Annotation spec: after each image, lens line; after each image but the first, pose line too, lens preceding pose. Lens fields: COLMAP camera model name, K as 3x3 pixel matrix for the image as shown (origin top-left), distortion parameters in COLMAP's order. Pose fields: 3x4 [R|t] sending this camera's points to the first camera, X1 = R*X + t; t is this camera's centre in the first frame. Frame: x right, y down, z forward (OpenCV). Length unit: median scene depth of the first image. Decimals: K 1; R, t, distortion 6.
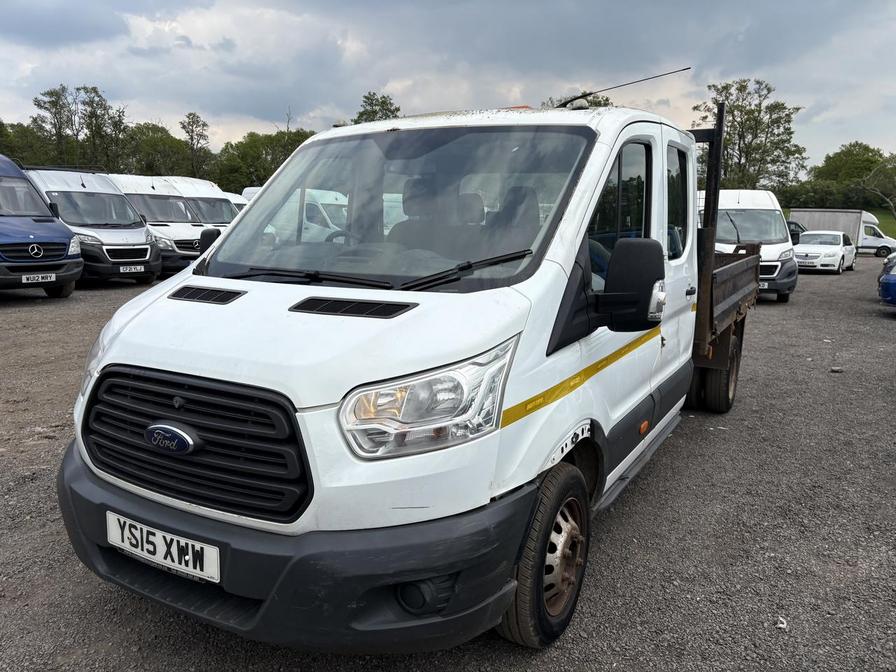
lens RADIAL K [[670.2, 0, 465.6], [0, 670.2, 345.2], [0, 0, 1]] dist [0.016224, 0.006704]
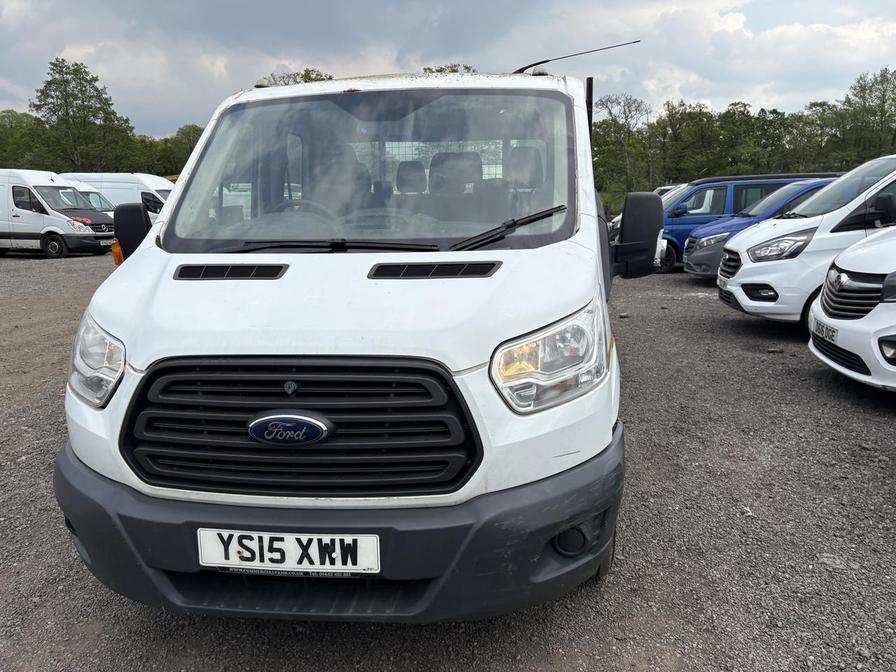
lens RADIAL K [[673.0, 0, 448.0], [0, 673.0, 336.0], [0, 0, 1]] dist [0.010773, 0.000699]
pose [[0.923678, -0.104925, 0.368524, -0.565032], [0.099687, 0.994462, 0.033284, 0.008777], [-0.369975, 0.005994, 0.929022, 0.100854]]
